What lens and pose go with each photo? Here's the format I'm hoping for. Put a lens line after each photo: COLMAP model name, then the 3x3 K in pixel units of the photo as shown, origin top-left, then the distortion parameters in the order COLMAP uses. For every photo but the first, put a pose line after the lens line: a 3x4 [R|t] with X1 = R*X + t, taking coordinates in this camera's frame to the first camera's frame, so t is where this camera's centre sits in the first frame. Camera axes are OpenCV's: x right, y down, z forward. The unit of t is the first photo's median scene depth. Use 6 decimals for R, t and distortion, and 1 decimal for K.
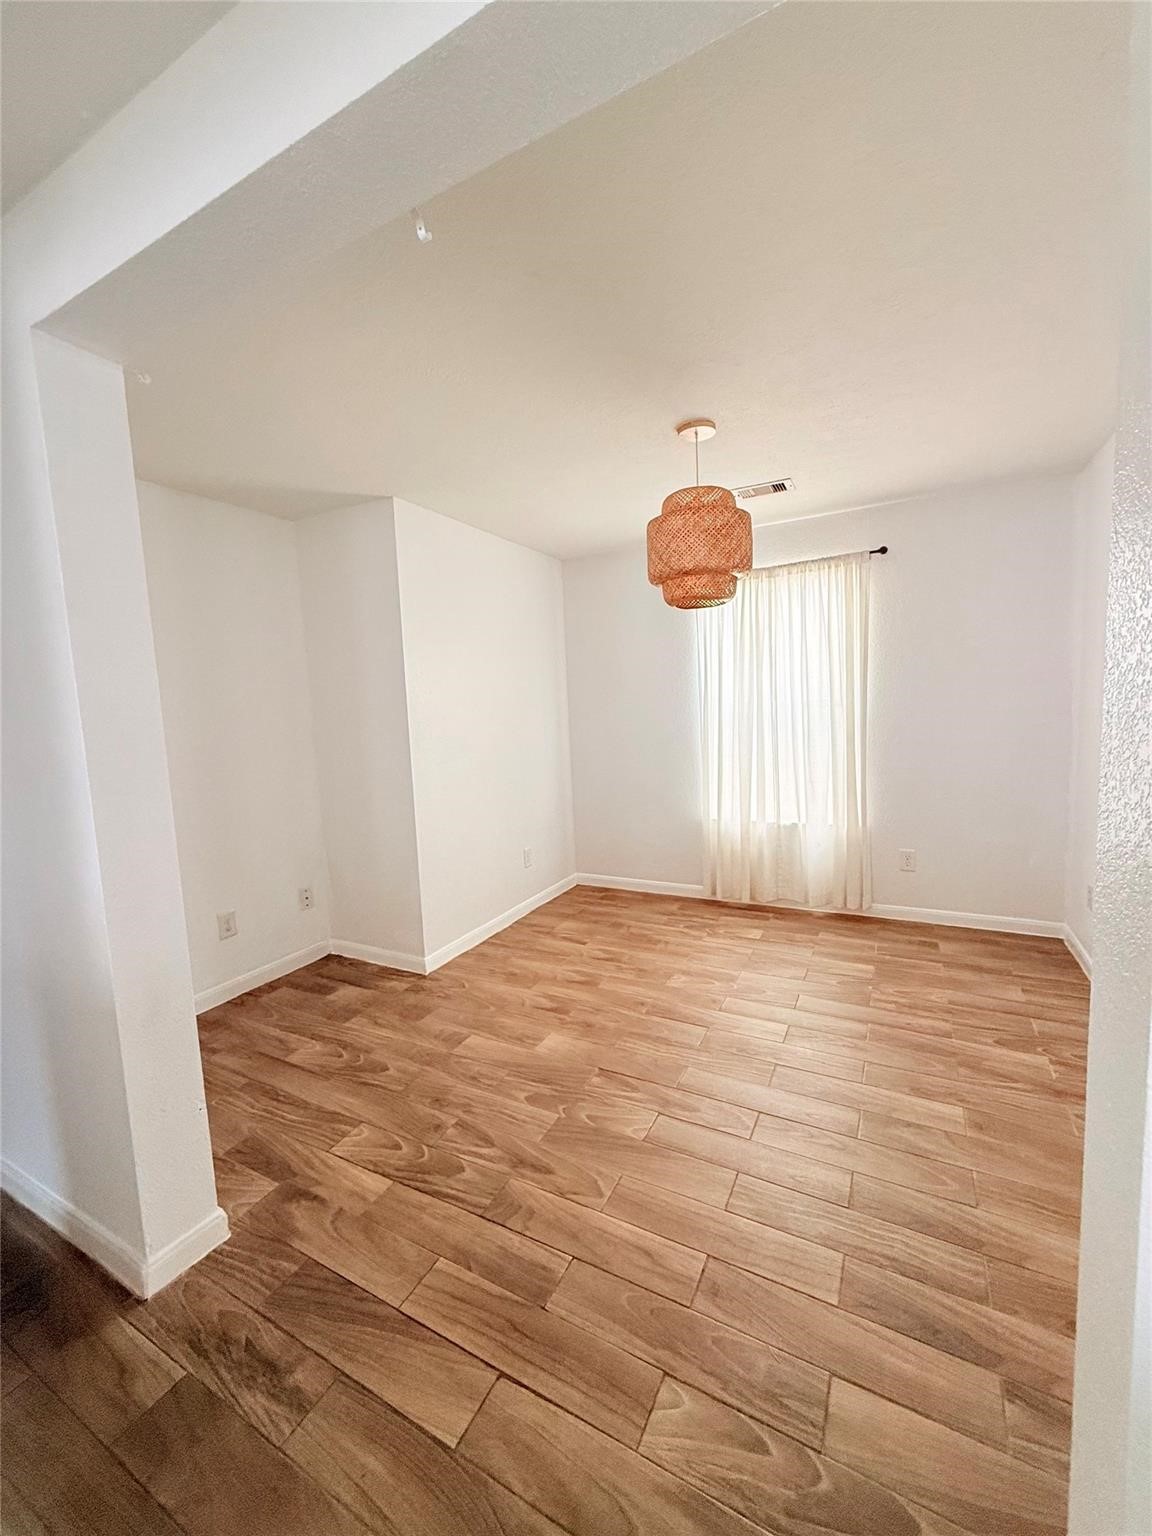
lens RADIAL K [[615.2, 0, 578.4], [0, 615.2, 767.0], [0, 0, 1]] dist [-0.000244, 0.000133]
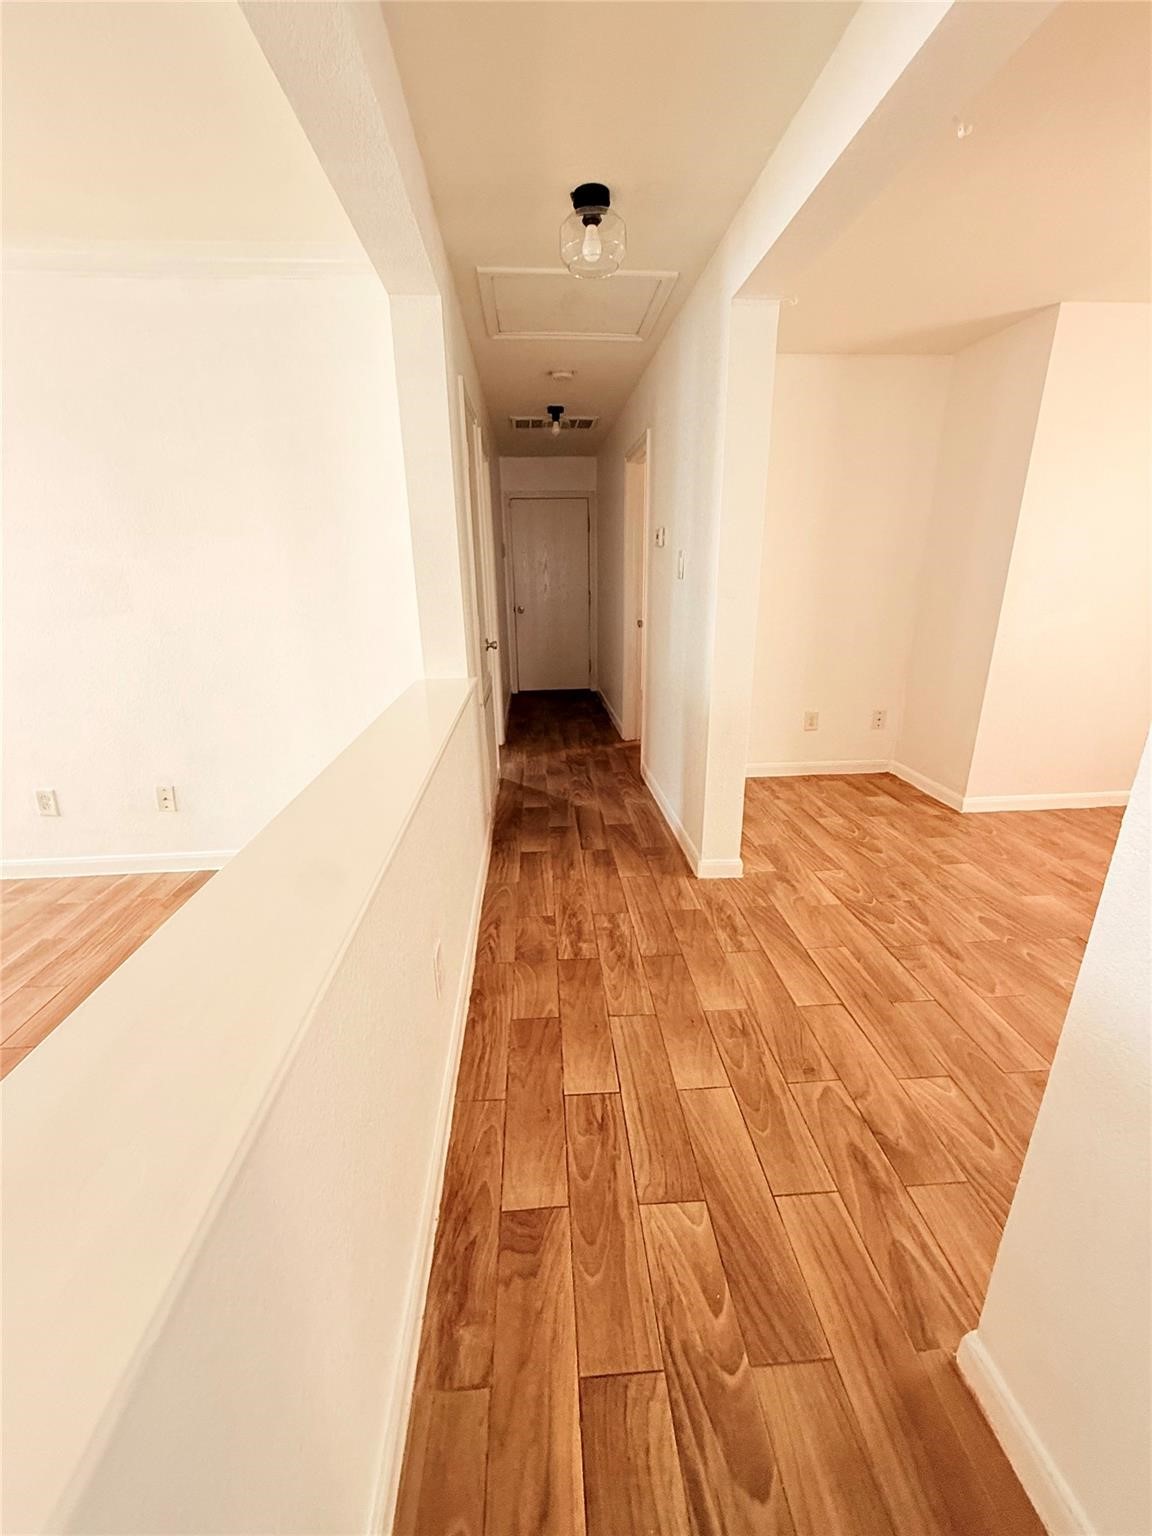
lens RADIAL K [[615.2, 0, 576.2], [0, 615.2, 770.5], [0, 0, 1]] dist [-0.000244, 0.000133]
pose [[0.532196, 0.296428, -0.793031, 0.303756], [-0.095388, 0.951731, 0.291735, 0.025882], [0.841231, -0.079615, 0.534783, -0.178791]]
